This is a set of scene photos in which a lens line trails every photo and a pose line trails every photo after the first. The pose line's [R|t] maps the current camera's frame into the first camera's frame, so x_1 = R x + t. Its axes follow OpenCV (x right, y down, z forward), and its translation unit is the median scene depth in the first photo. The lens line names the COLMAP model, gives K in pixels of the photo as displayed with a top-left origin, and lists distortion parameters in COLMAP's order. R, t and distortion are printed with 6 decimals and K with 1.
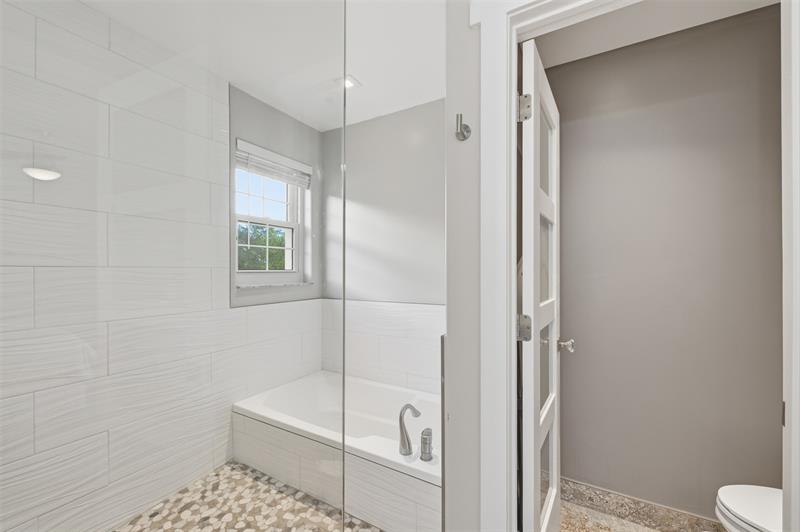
lens RADIAL K [[323.2, 0, 400.5], [0, 323.2, 269.4], [0, 0, 1]] dist [-0.000891, -0.000543]
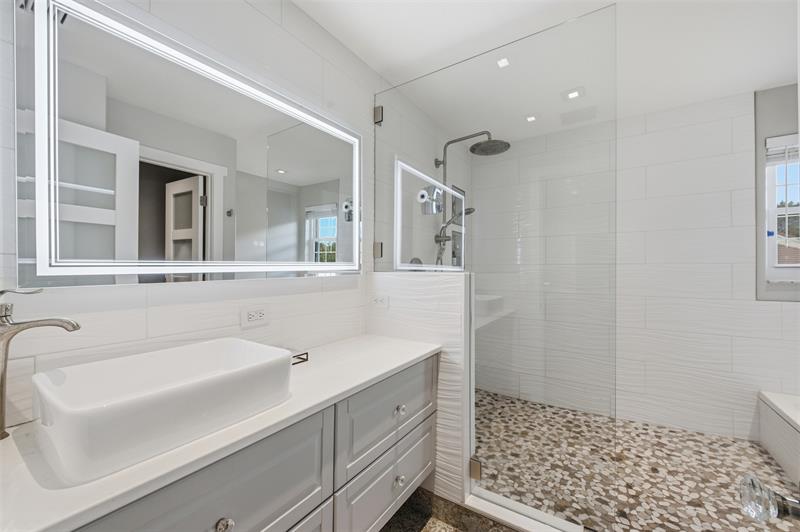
lens RADIAL K [[323.2, 0, 400.6], [0, 323.2, 267.4], [0, 0, 1]] dist [-0.000891, -0.000543]
pose [[-0.050399, 0.001245, -0.998728, 0.667703], [0.006580, 0.999978, 0.000915, 0.000184], [0.998708, -0.006526, -0.050406, -0.140044]]
